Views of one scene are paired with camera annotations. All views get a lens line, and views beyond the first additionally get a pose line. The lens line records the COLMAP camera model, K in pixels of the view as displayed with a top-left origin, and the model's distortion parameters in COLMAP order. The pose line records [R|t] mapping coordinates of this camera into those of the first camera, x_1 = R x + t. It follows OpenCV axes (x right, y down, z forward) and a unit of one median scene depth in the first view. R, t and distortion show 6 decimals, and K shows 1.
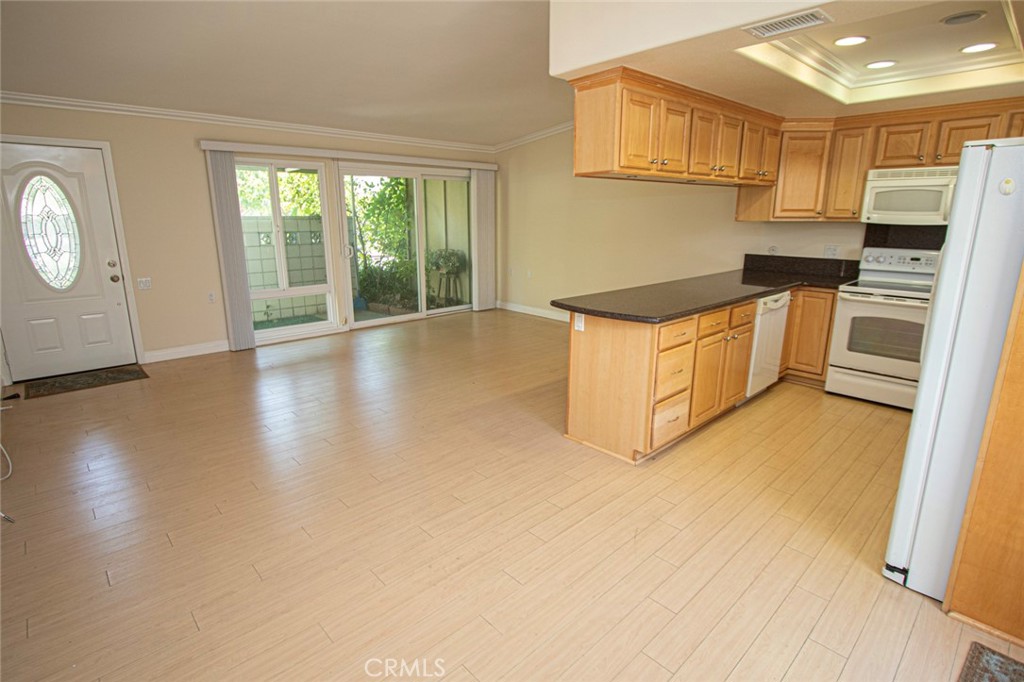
lens RADIAL K [[502.4, 0, 520.1], [0, 502.4, 334.4], [0, 0, 1]] dist [-0.005158, -0.000516]
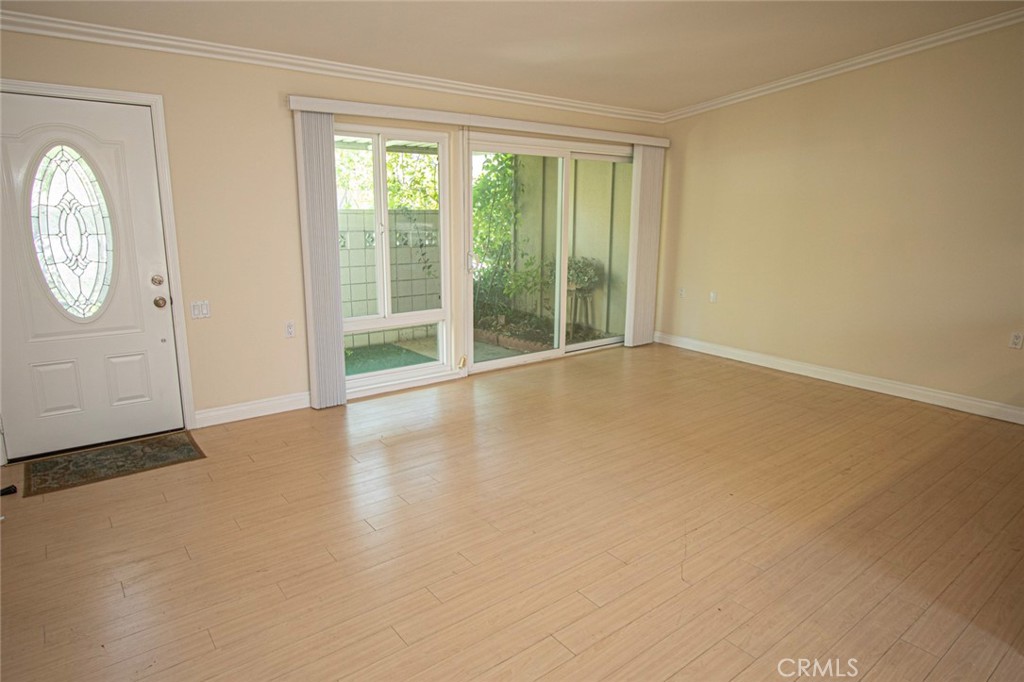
lens RADIAL K [[600.8, 0, 530.8], [0, 600.8, 337.7], [0, 0, 1]] dist [-0.001380, 0.000316]
pose [[0.996302, 0.027349, -0.081452, -0.218560], [-0.029110, 0.999366, -0.020512, -0.053567], [0.080839, 0.022807, 0.996466, 0.214335]]
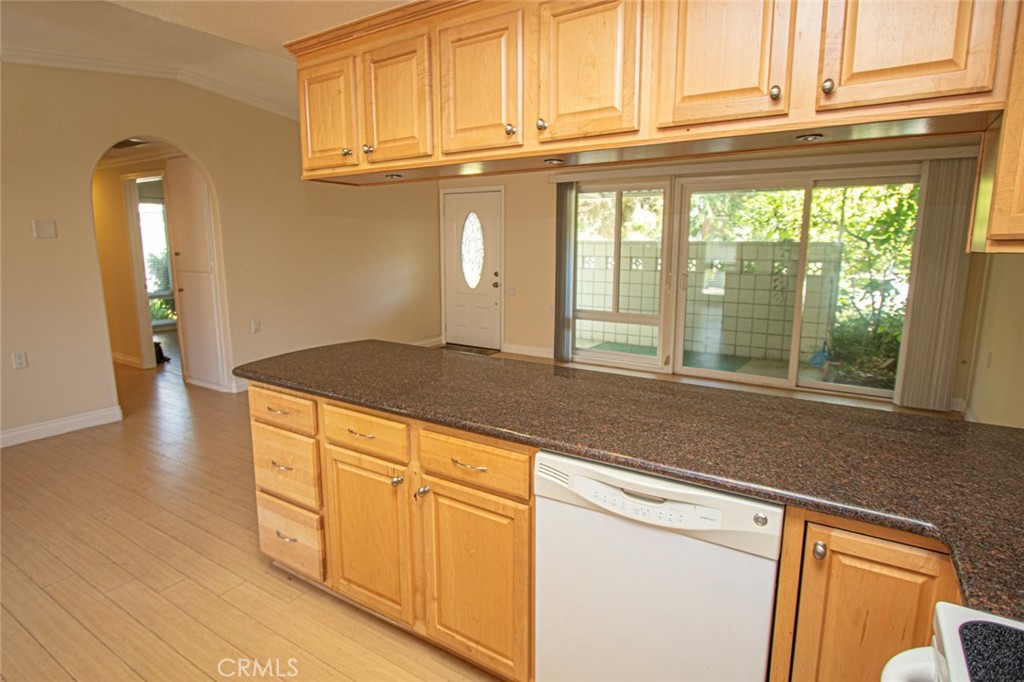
lens RADIAL K [[551.4, 0, 512.0], [0, 551.4, 341.0], [0, 0, 1]] dist [-0.002416, -0.000303]
pose [[0.244540, 0.173245, -0.954037, 0.555201], [-0.230340, 0.966124, 0.116399, -0.126432], [0.941883, 0.191289, 0.276161, 0.558447]]
